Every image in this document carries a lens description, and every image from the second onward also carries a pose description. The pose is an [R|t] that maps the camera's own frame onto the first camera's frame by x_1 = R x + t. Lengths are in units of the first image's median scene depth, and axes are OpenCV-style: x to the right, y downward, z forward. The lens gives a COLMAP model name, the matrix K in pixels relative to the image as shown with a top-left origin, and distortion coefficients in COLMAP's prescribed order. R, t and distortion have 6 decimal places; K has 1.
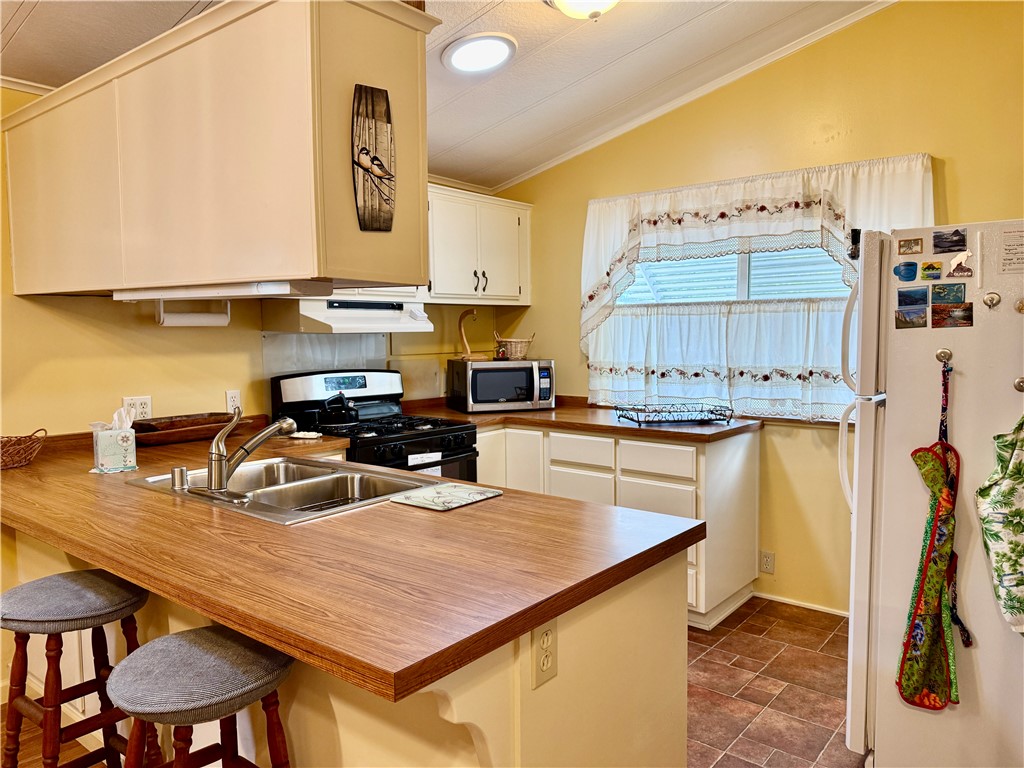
lens RADIAL K [[723.0, 0, 516.0], [0, 723.0, 387.6], [0, 0, 1]] dist [0.010826, -0.001959]
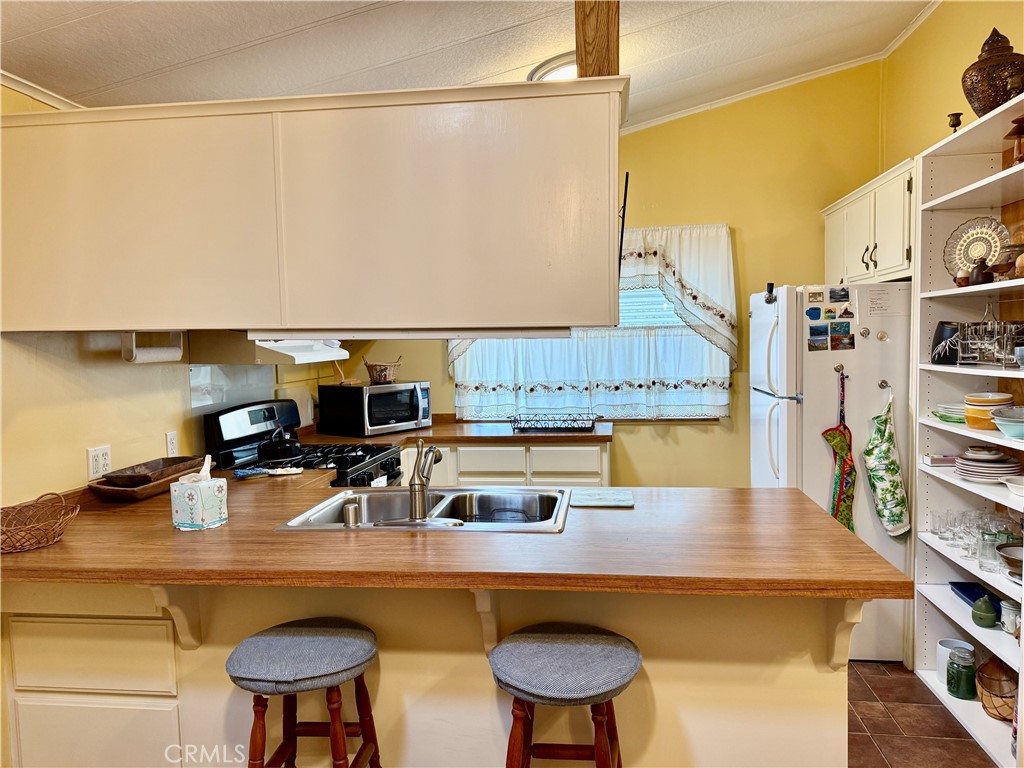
lens RADIAL K [[714.9, 0, 511.1], [0, 714.9, 388.8], [0, 0, 1]] dist [0.108783, -0.167293]
pose [[0.857328, -0.049837, 0.512353, -0.460602], [0.058525, 0.998286, -0.000828, -0.022280], [-0.511433, 0.030695, 0.858775, 0.013558]]
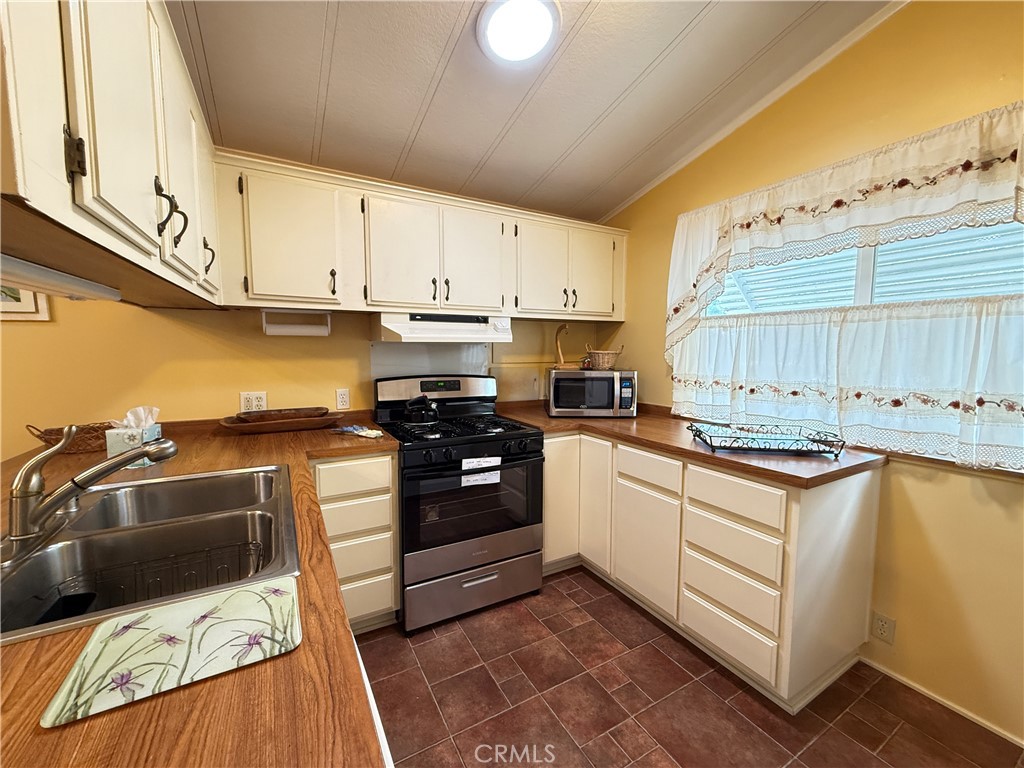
lens RADIAL K [[411.7, 0, 504.7], [0, 411.7, 383.7], [0, 0, 1]] dist [-0.027398, 0.007229]
pose [[0.925986, 0.040611, -0.375366, 0.115674], [-0.038488, 0.999172, 0.013156, -0.023692], [0.375590, 0.002265, 0.926783, 0.436915]]
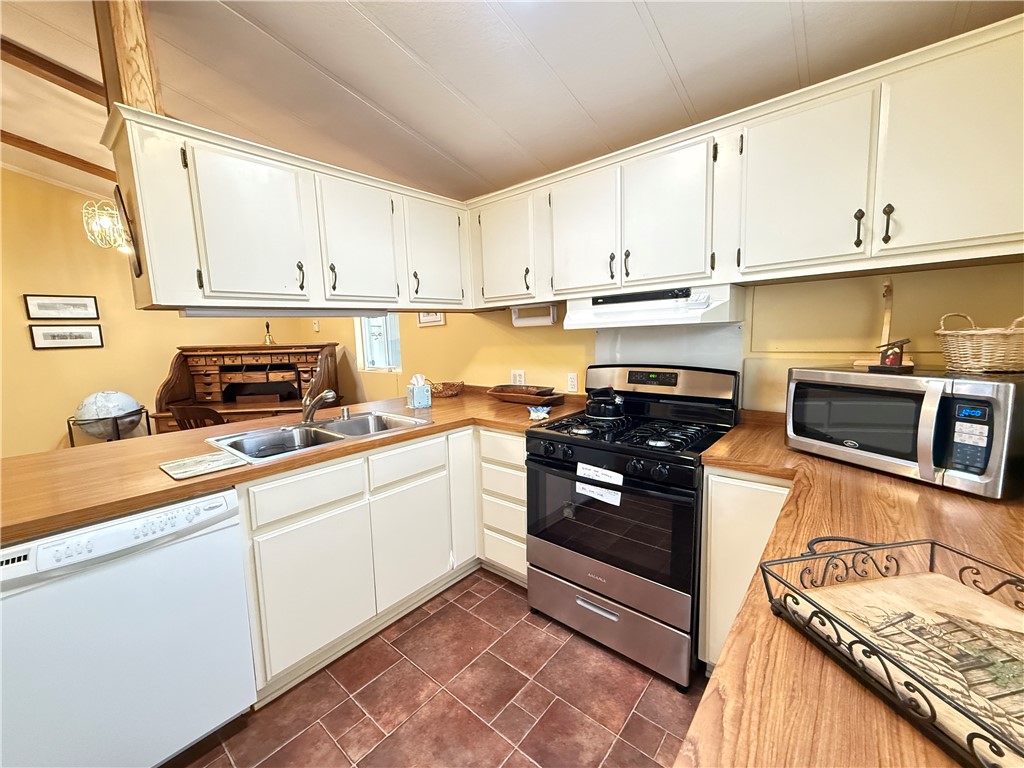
lens RADIAL K [[400.5, 0, 507.4], [0, 400.5, 385.2], [0, 0, 1]] dist [-0.026528, 0.006304]
pose [[-0.031006, 0.129063, -0.991151, 0.317960], [-0.045636, 0.990411, 0.130395, -0.060833], [0.998477, 0.049276, -0.024819, 0.849808]]
